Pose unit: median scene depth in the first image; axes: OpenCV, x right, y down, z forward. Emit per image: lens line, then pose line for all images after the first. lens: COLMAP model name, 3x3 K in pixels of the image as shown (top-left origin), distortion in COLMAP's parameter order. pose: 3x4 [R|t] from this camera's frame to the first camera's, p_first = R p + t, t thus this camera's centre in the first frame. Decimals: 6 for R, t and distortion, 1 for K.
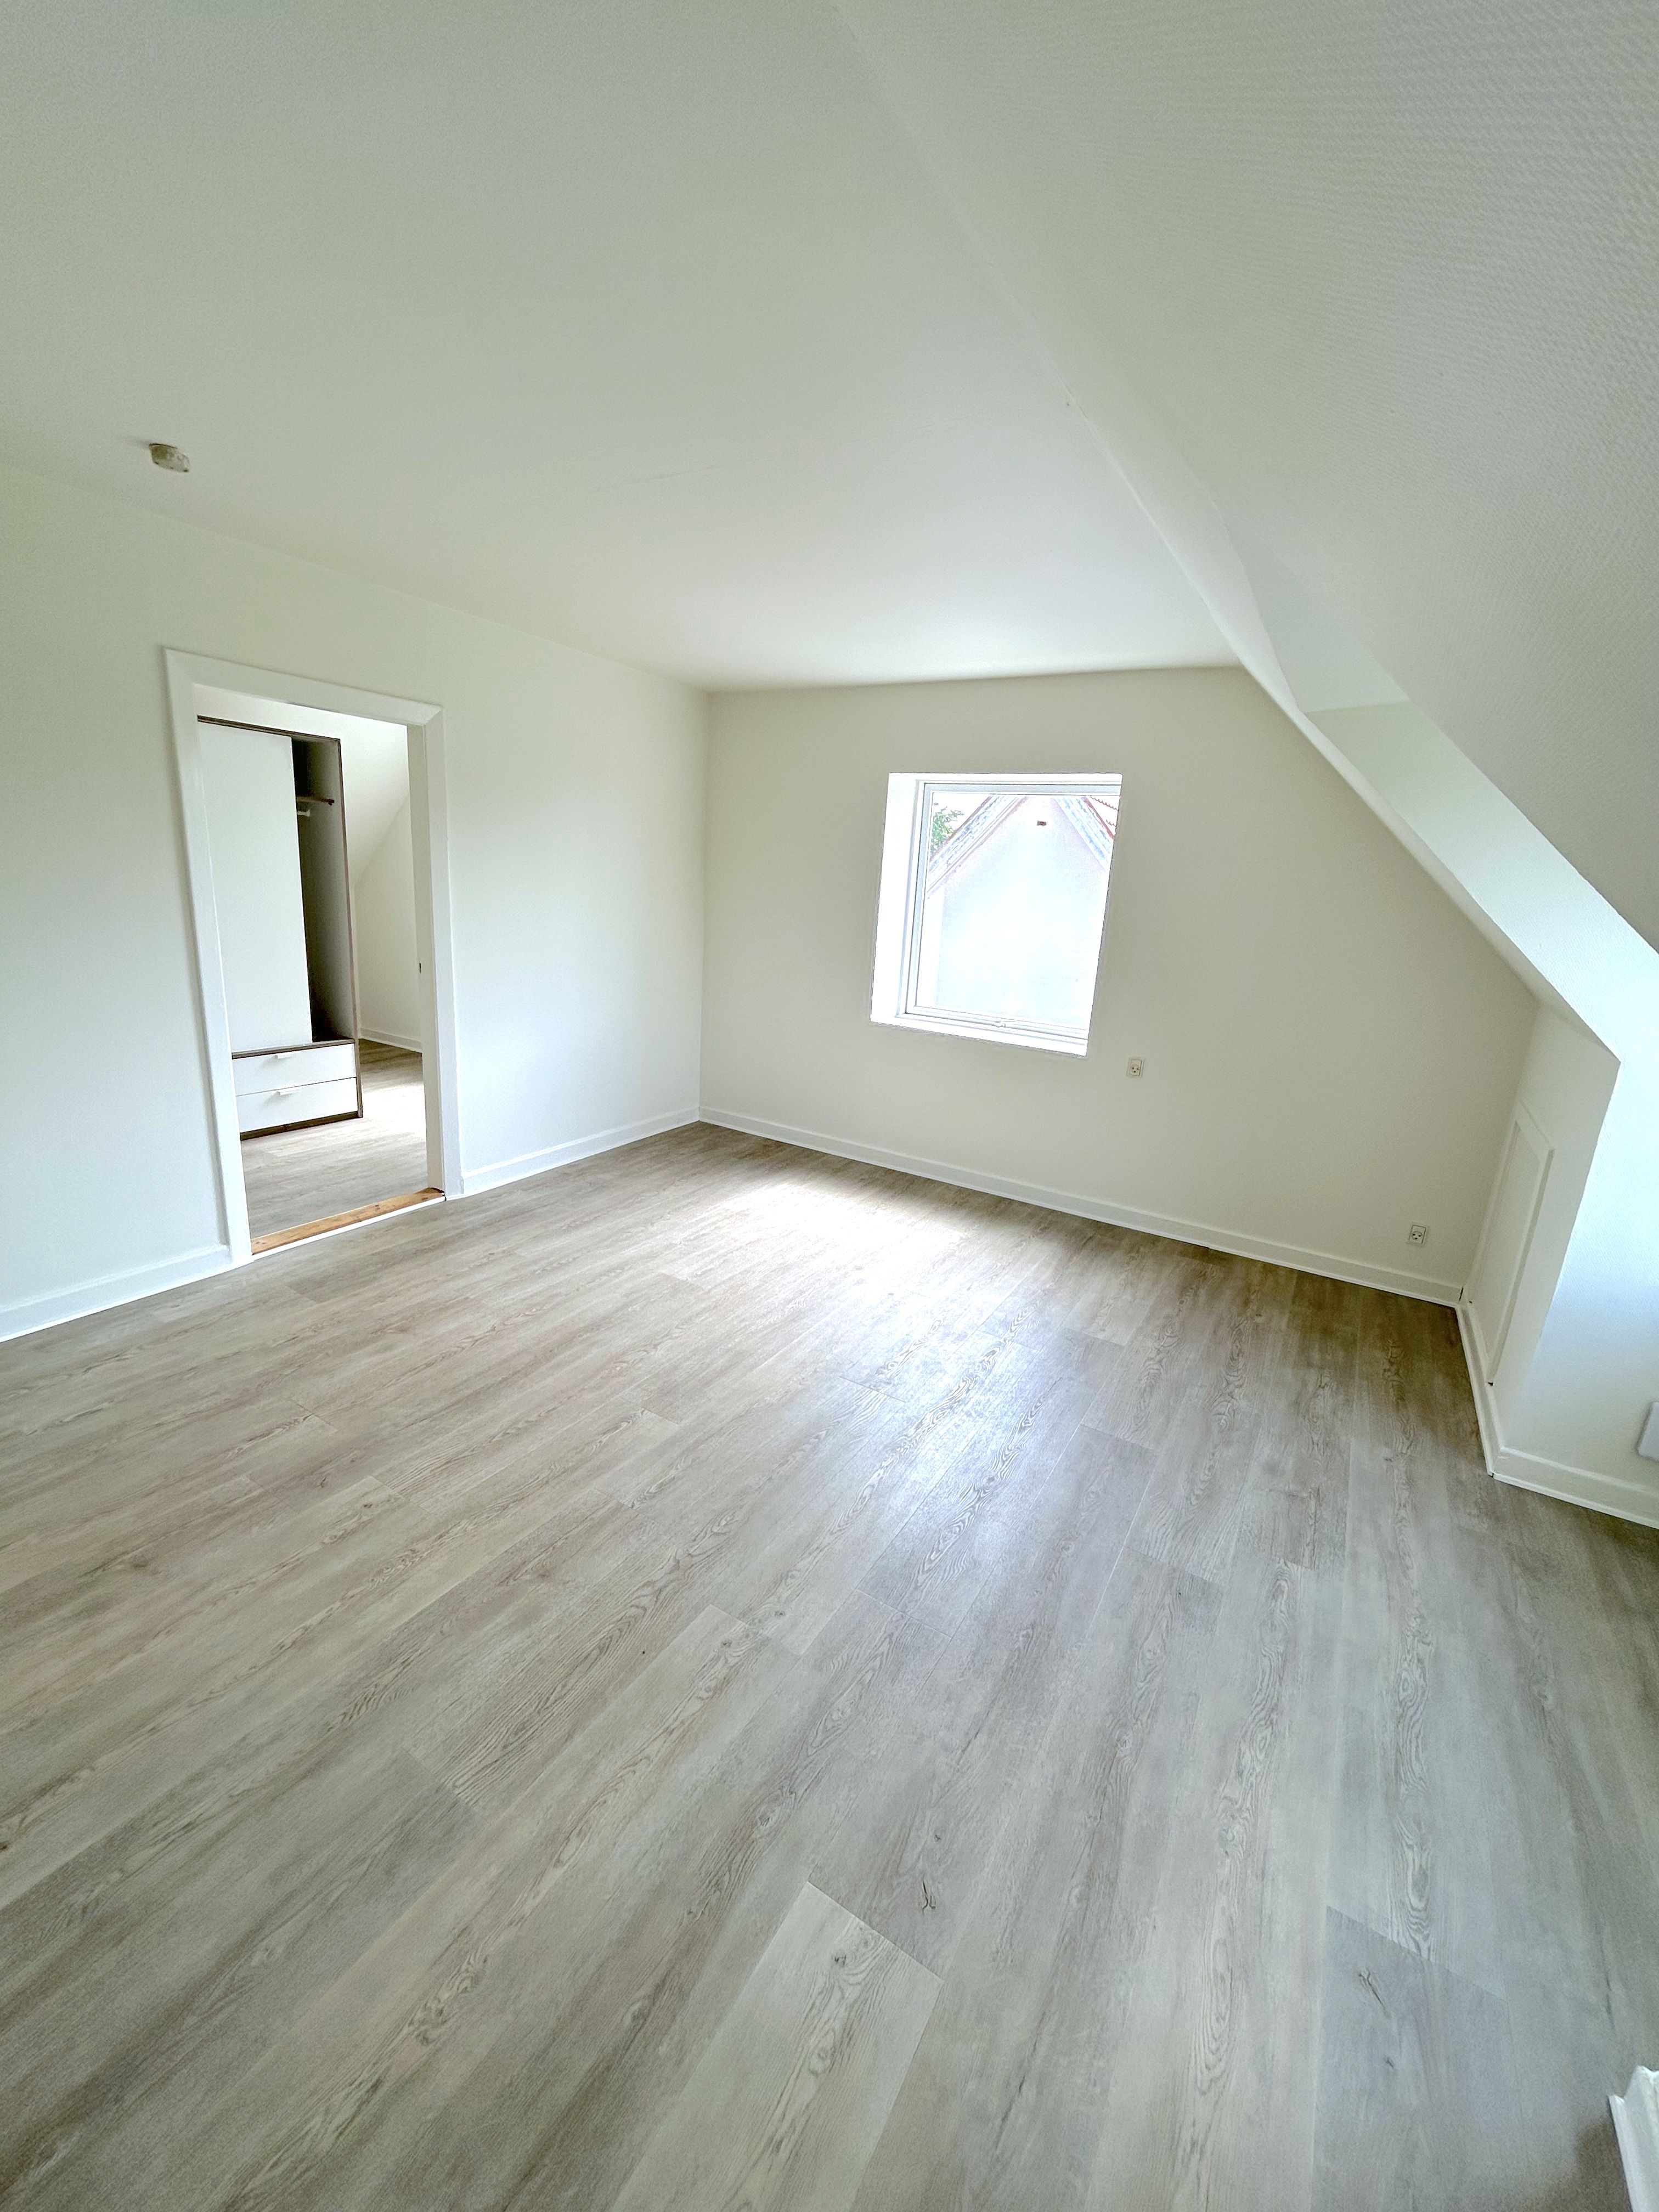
lens RADIAL K [[892.0, 0, 829.5], [0, 892.0, 1106.0], [0, 0, 1]] dist [-0.000675, 0.000248]
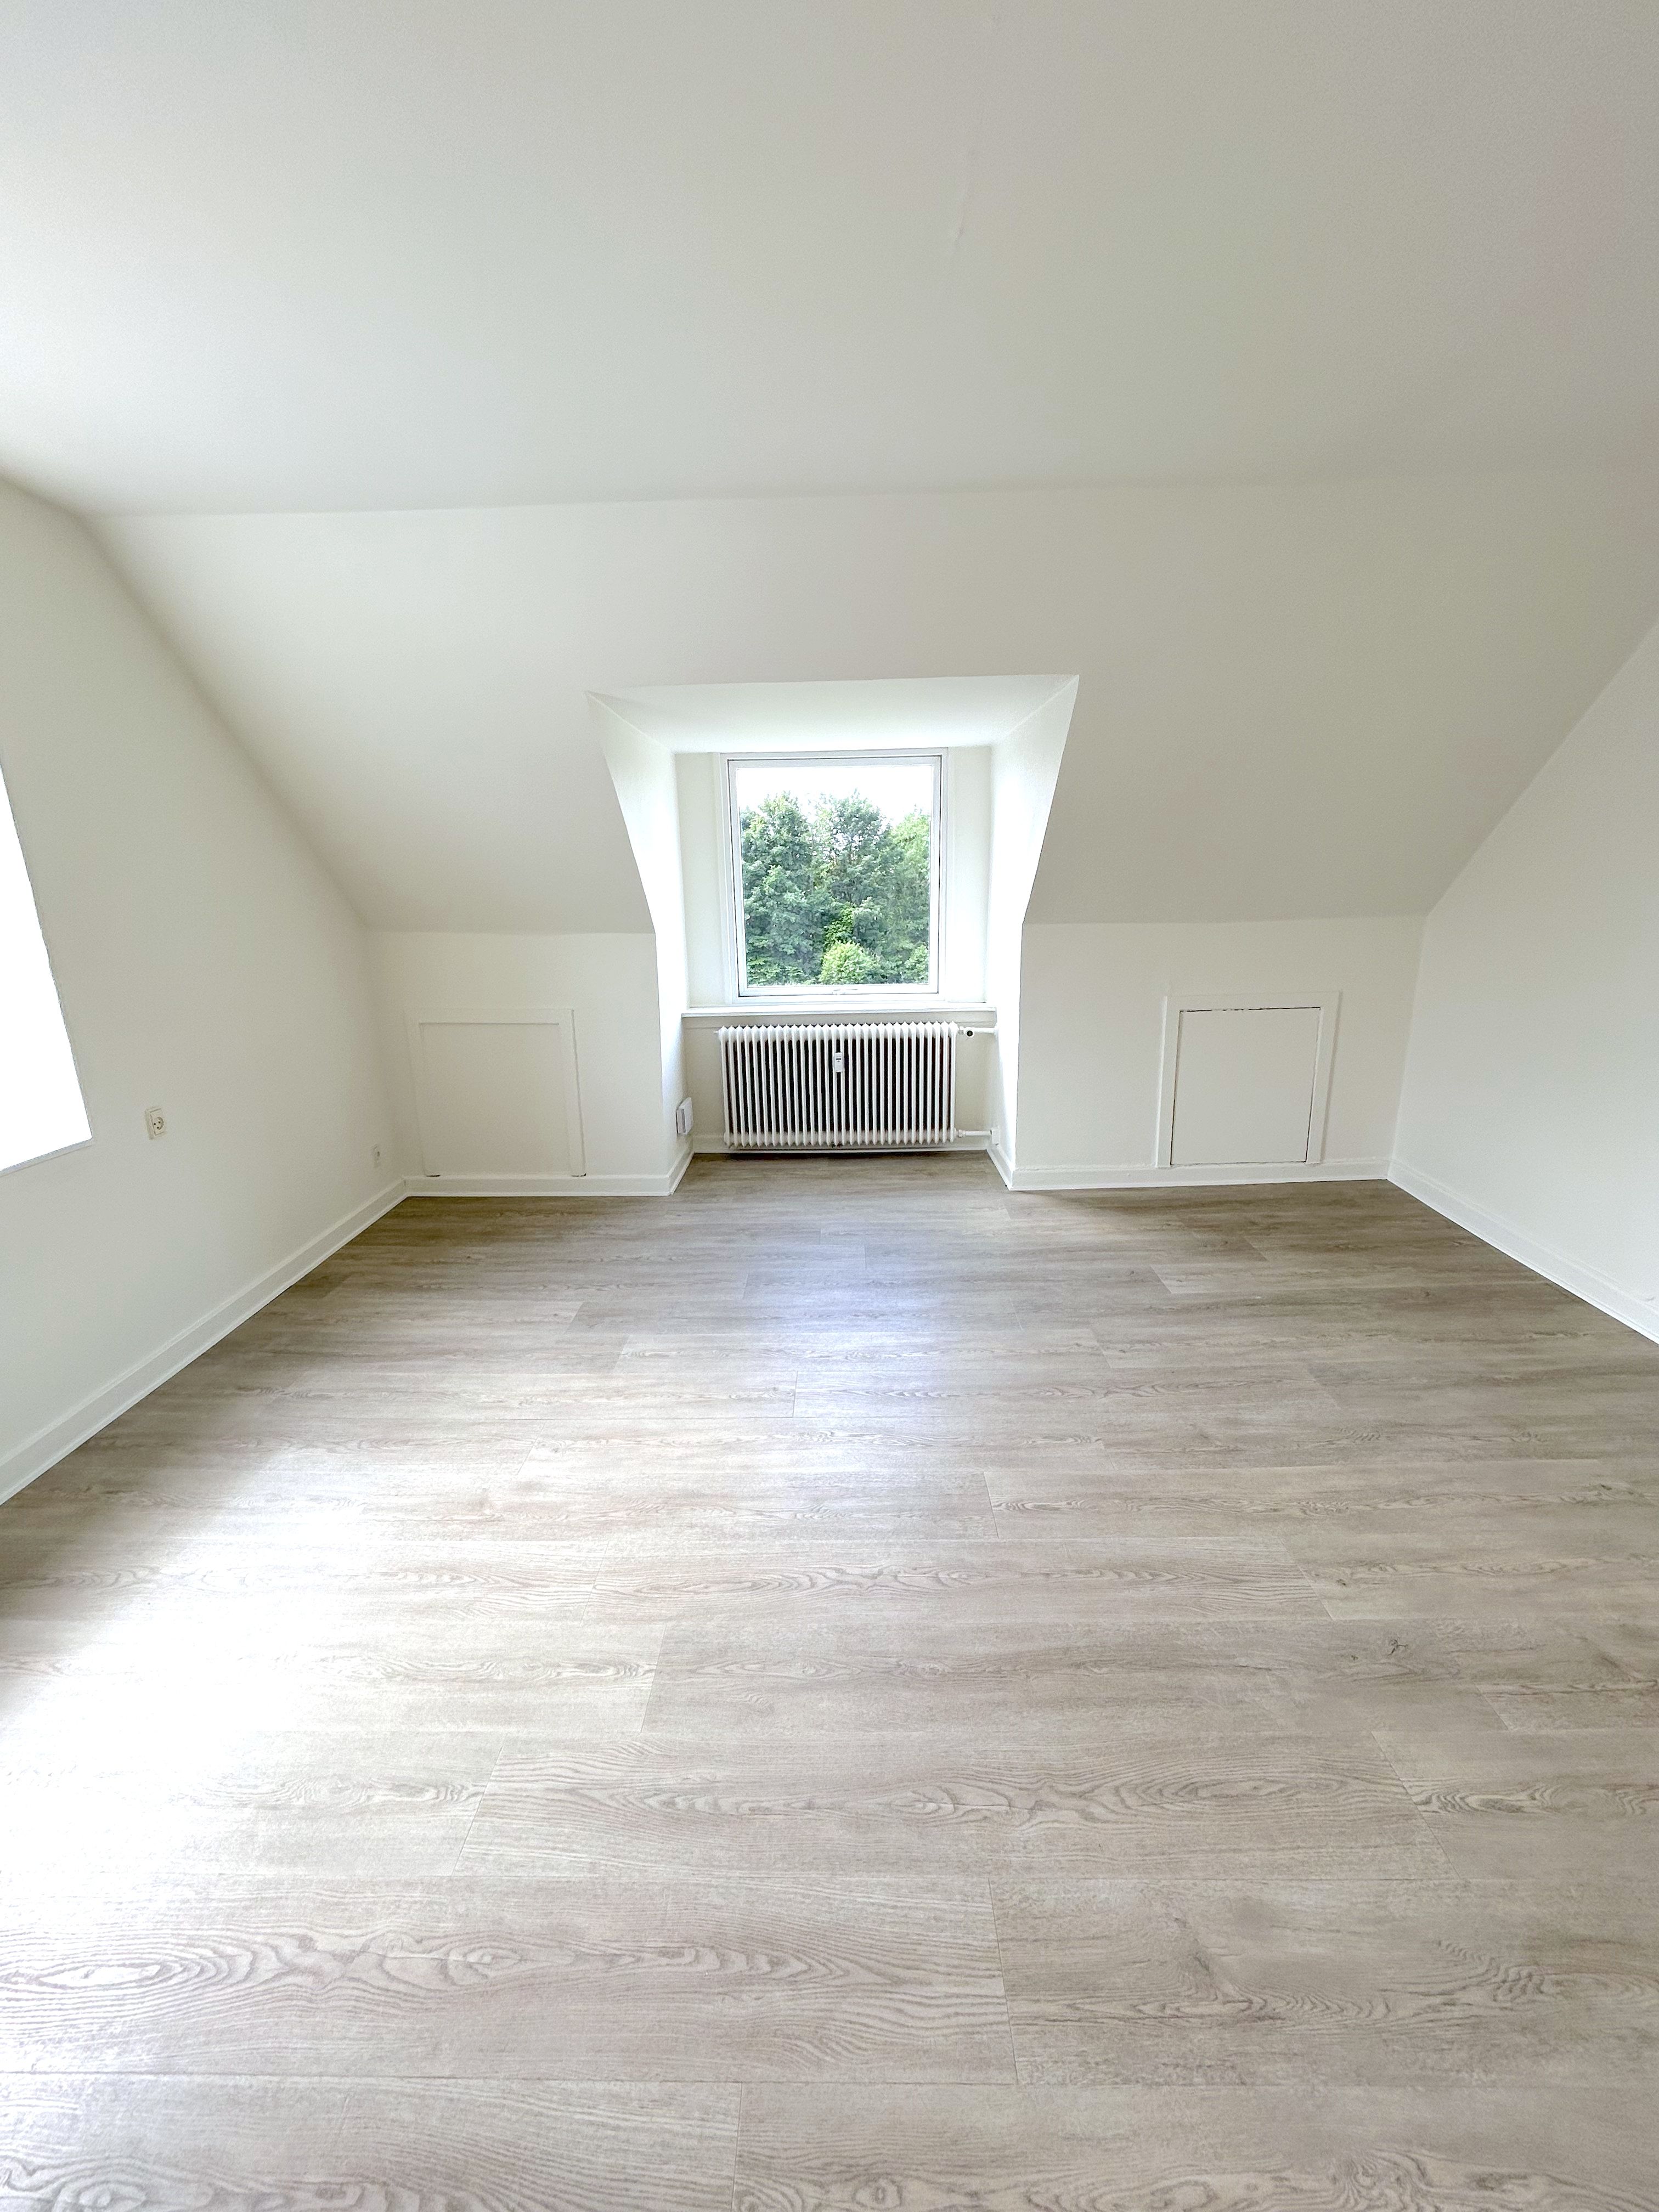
lens RADIAL K [[892.0, 0, 829.5], [0, 892.0, 1106.0], [0, 0, 1]] dist [-0.000675, 0.000248]
pose [[-0.502536, -0.276362, 0.819196, -0.685144], [0.204924, 0.882455, 0.423413, -0.353778], [-0.839919, 0.380653, -0.386833, 1.271491]]
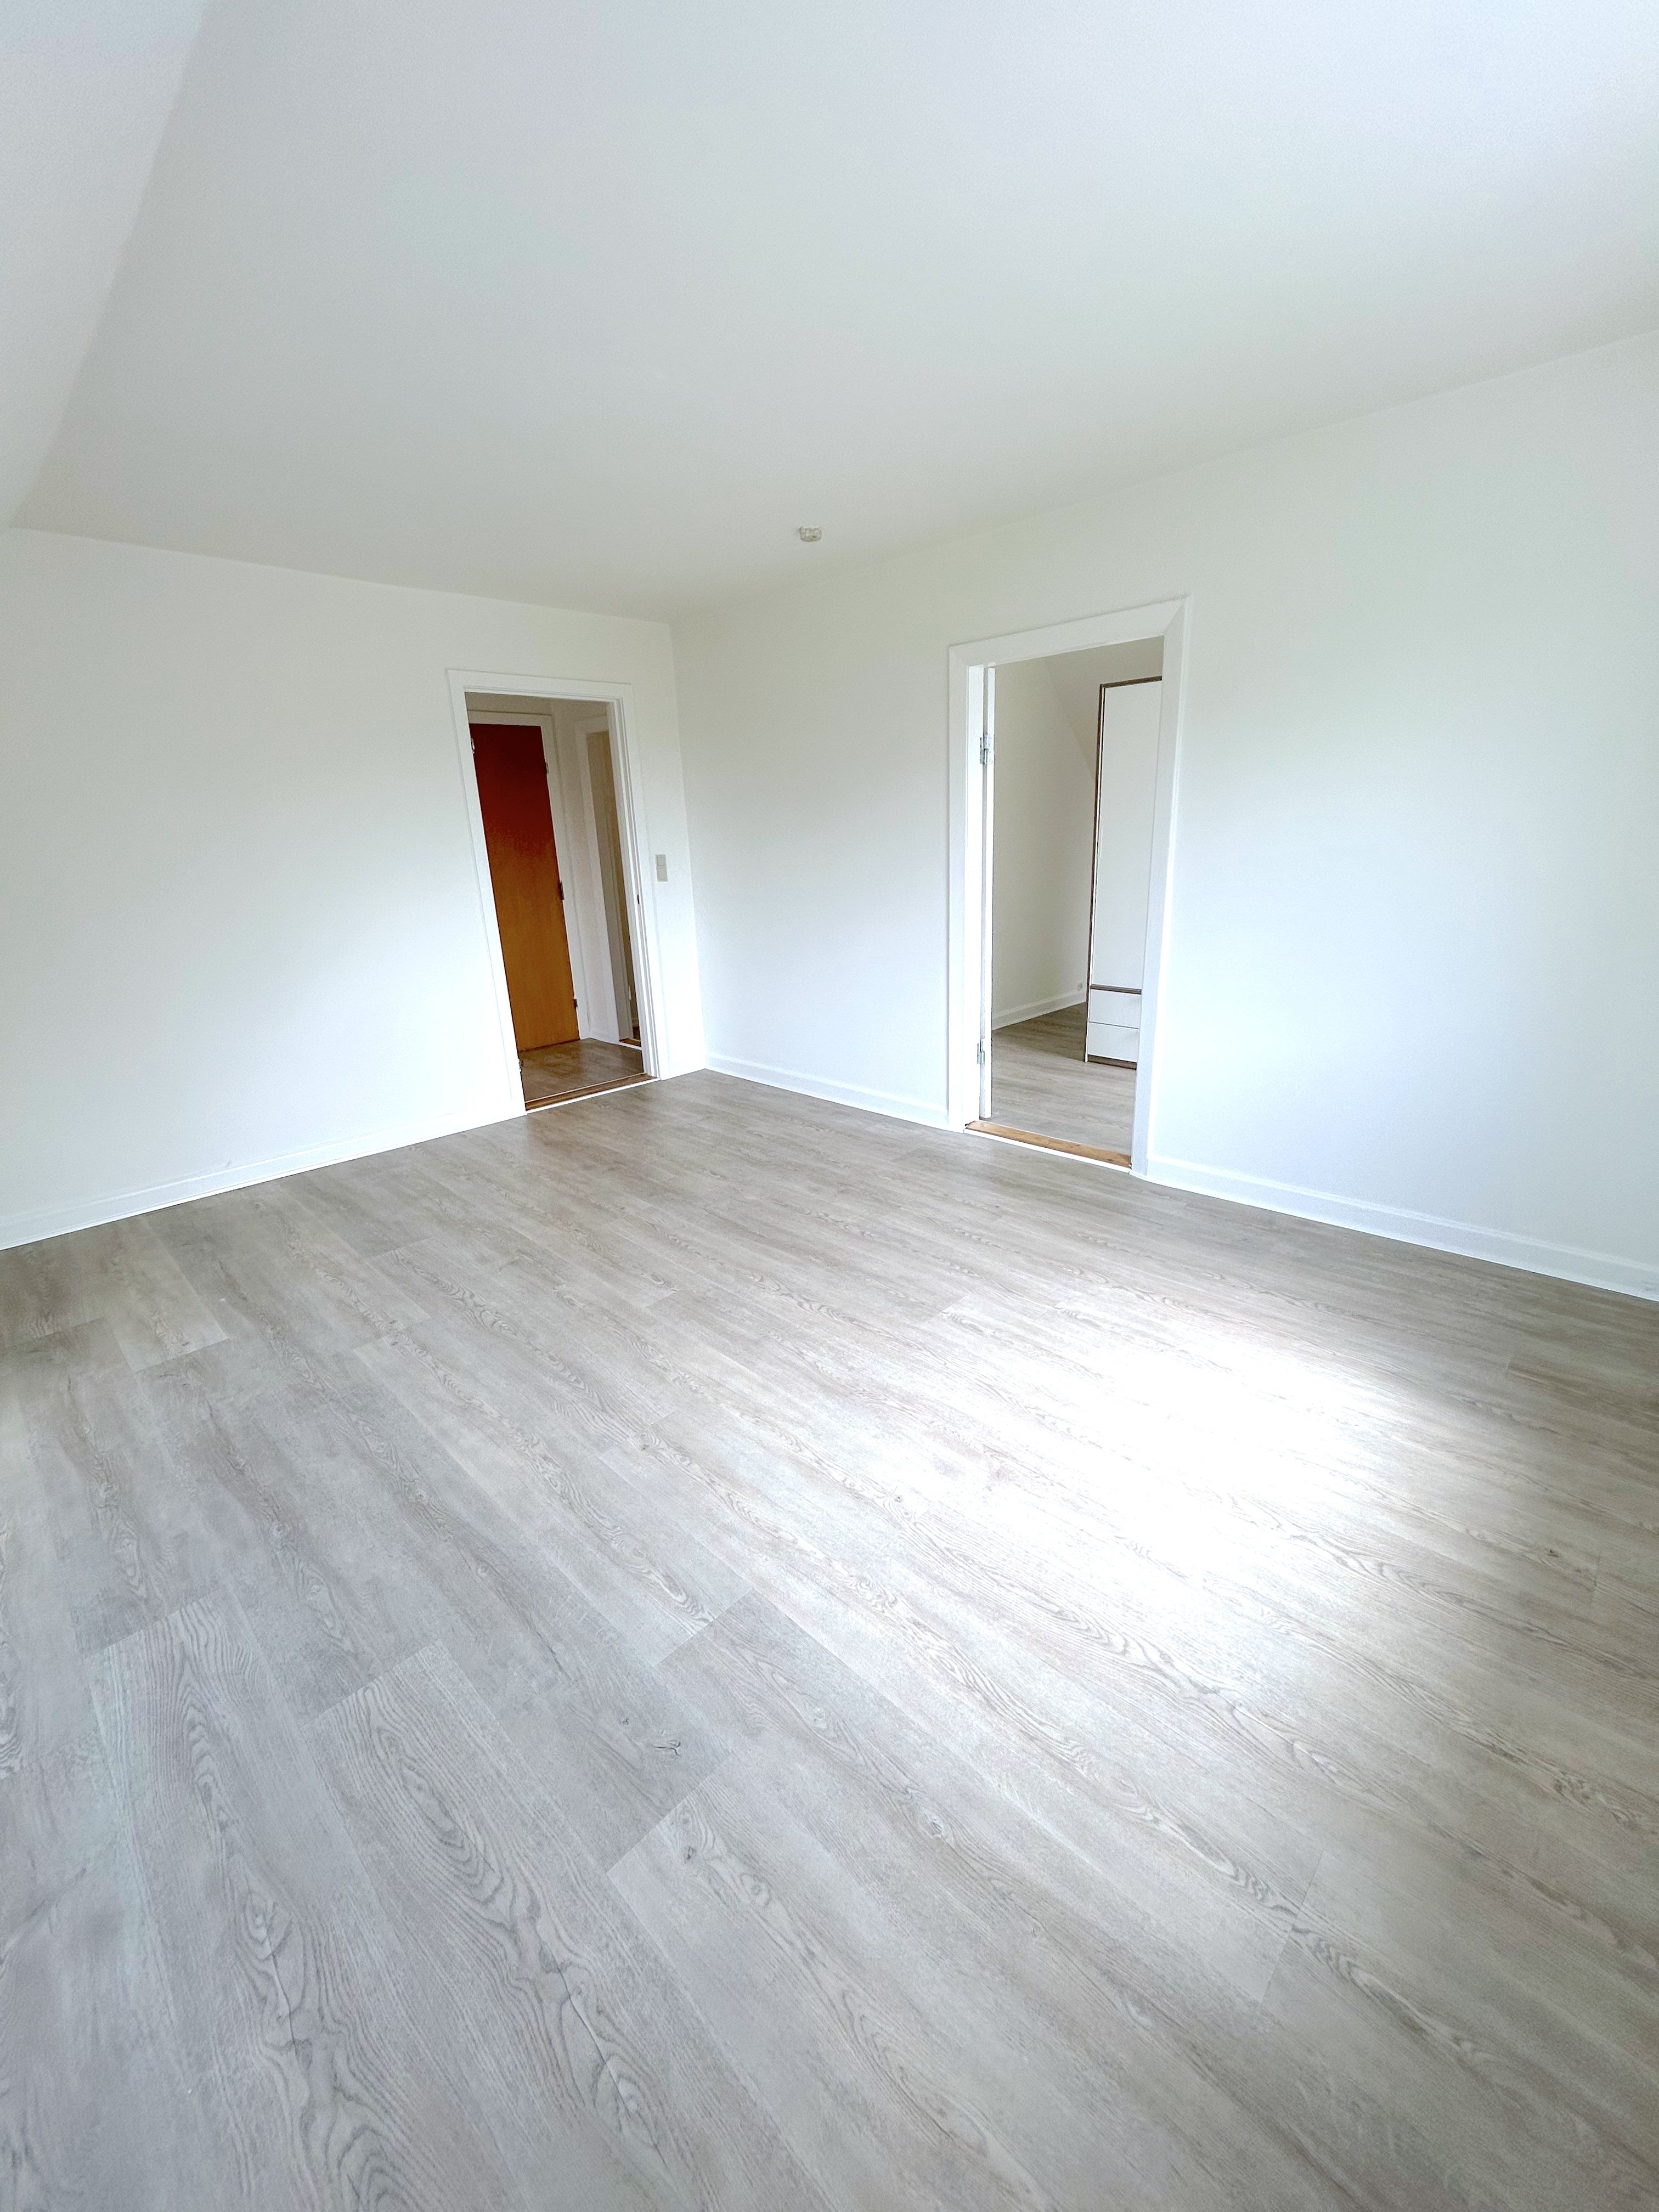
lens RADIAL K [[892.0, 0, 829.5], [0, 892.0, 1106.0], [0, 0, 1]] dist [-0.000675, 0.000248]
pose [[-0.230710, 0.237482, -0.943597, 0.717658], [-0.221940, 0.931351, 0.288665, -0.227628], [0.947373, 0.276020, -0.162166, 1.263264]]
